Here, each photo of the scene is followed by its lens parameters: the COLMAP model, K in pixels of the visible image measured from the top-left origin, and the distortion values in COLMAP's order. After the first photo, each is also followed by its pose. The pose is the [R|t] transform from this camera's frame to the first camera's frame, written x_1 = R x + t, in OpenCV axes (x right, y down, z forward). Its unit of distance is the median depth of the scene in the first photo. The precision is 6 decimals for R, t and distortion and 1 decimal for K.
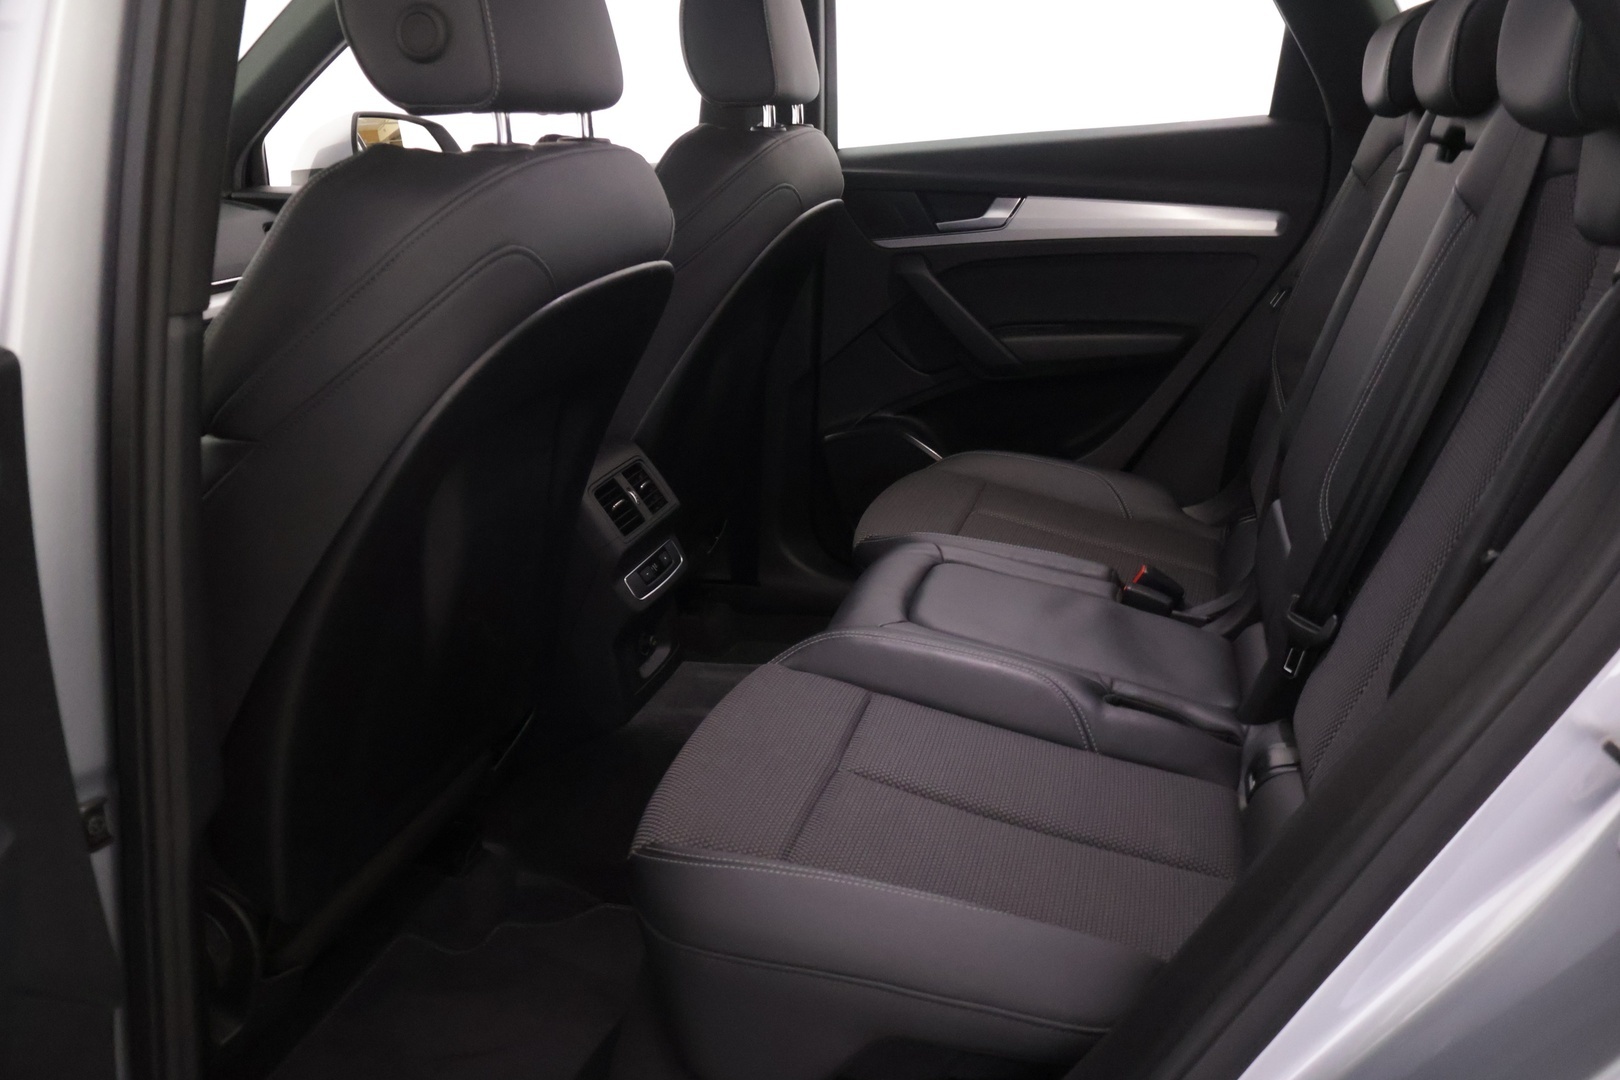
lens RADIAL K [[1398.5, 0, 817.2], [0, 1398.5, 529.1], [0, 0, 1]] dist [0.003272, 0.000981]
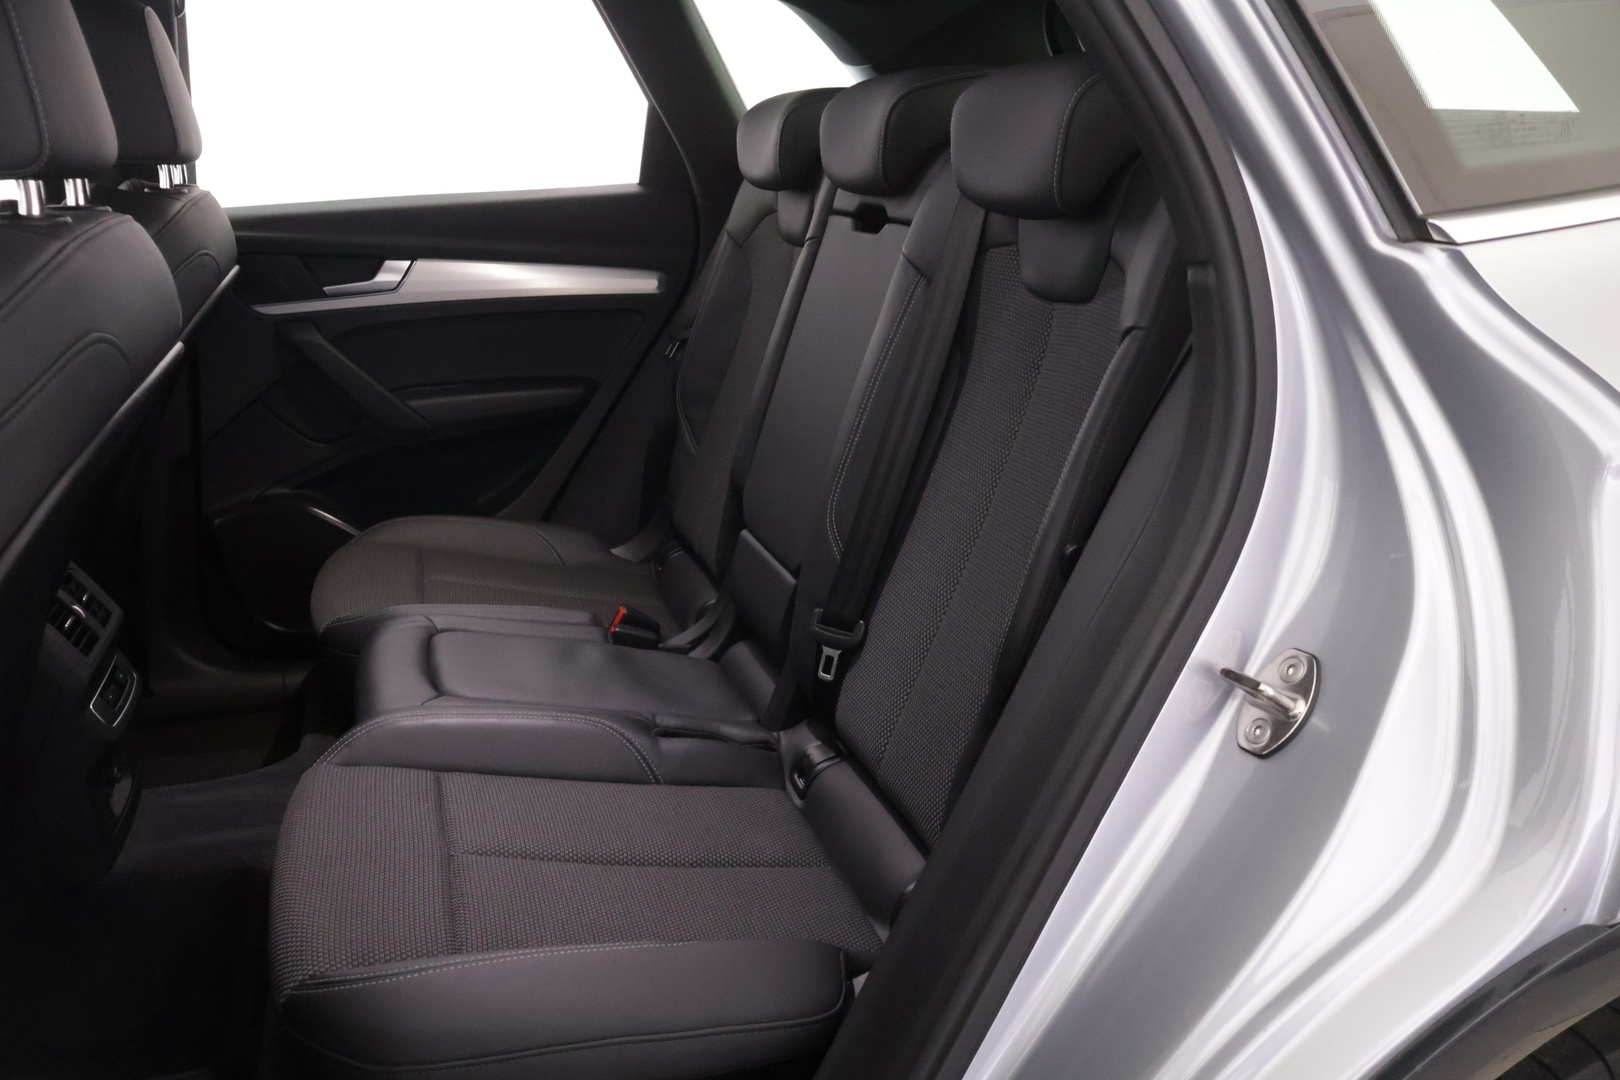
lens RADIAL K [[1398.5, 0, 817.2], [0, 1398.5, 529.1], [0, 0, 1]] dist [0.003272, 0.000981]
pose [[0.840749, -0.112698, 0.529566, -0.195769], [0.130331, 0.991462, 0.004080, -0.017091], [-0.525505, 0.065589, 0.848259, 0.020882]]
